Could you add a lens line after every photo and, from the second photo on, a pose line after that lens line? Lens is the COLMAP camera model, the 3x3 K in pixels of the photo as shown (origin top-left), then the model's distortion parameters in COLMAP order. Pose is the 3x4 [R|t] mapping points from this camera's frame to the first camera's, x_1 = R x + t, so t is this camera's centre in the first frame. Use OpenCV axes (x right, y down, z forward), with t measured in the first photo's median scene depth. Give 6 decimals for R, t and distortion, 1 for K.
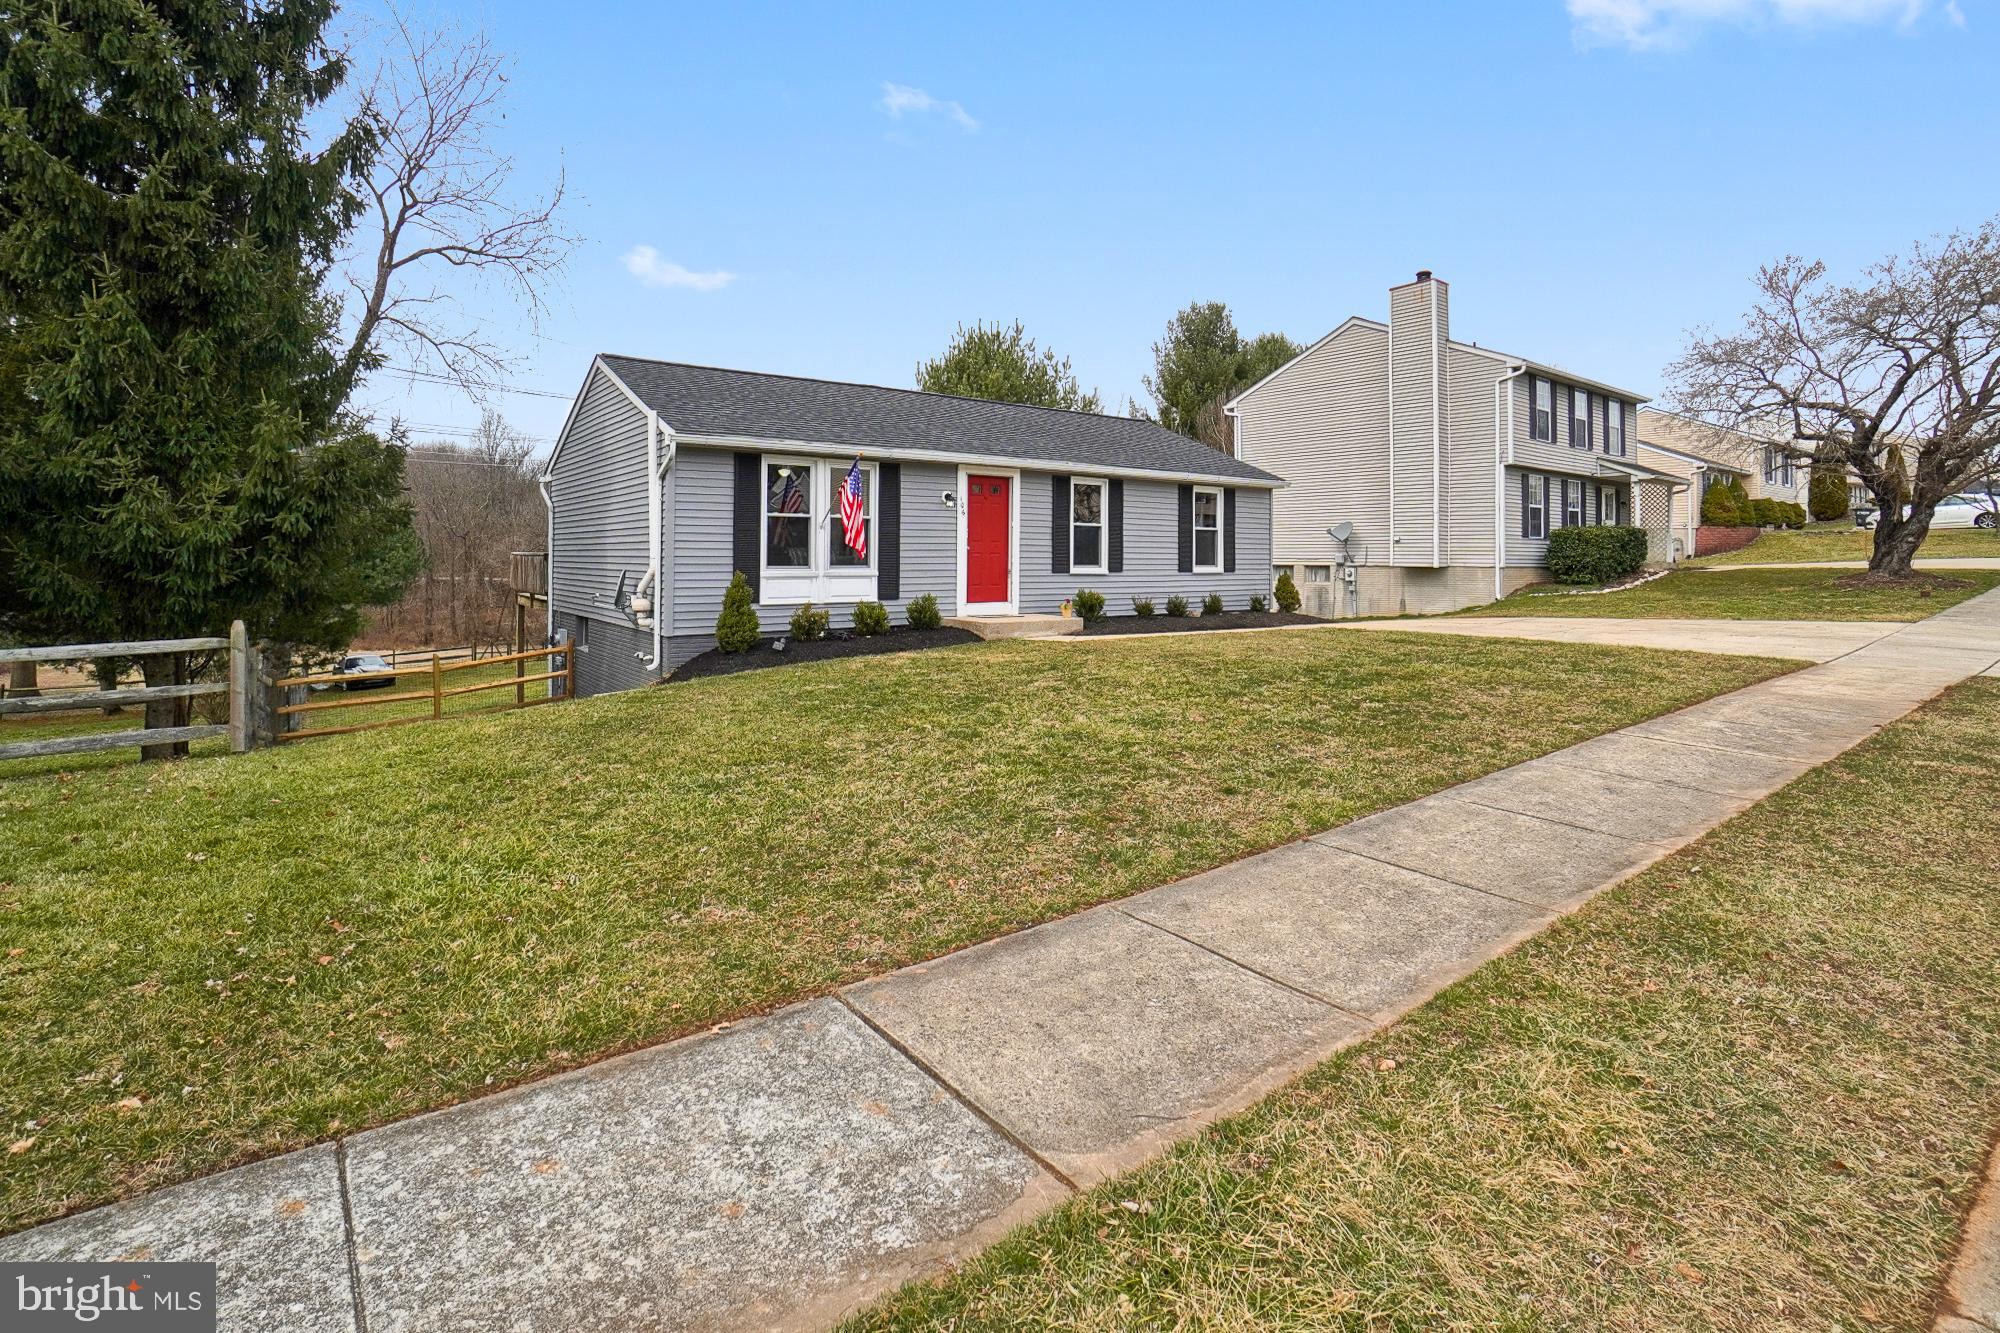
lens RADIAL K [[923.3, 0, 993.3], [0, 923.3, 575.1], [0, 0, 1]] dist [-0.063643, 0.018666]
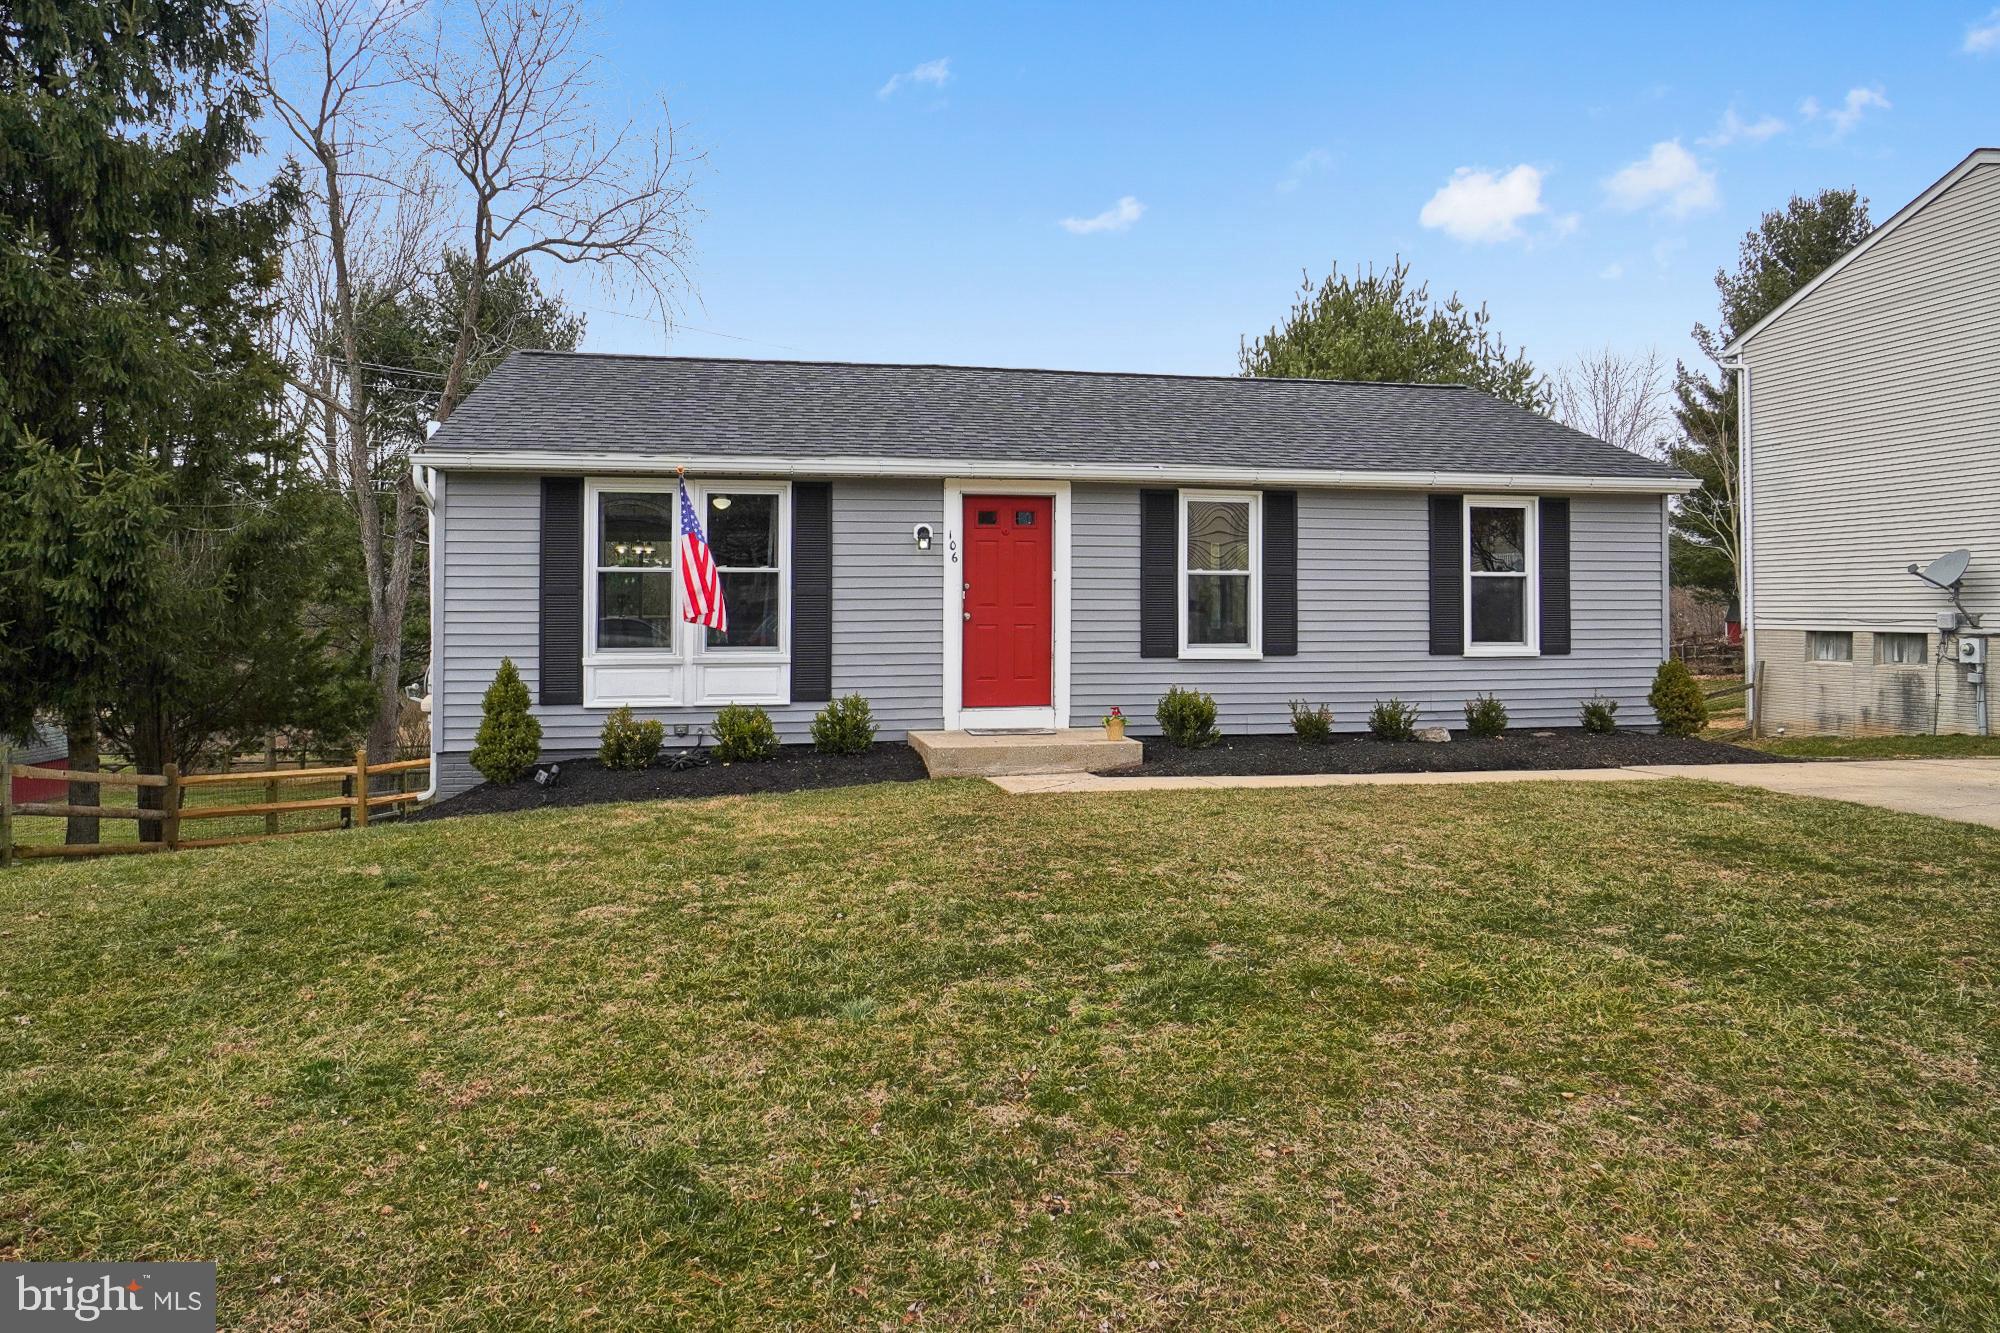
lens RADIAL K [[1166.0, 0, 1000.1], [0, 1166.0, 614.8], [0, 0, 1]] dist [-0.003321, -0.000056]
pose [[0.906309, -0.002074, -0.422612, 0.300962], [-0.003426, 0.999919, -0.012252, -0.020211], [0.422603, 0.012552, 0.906228, 0.304277]]
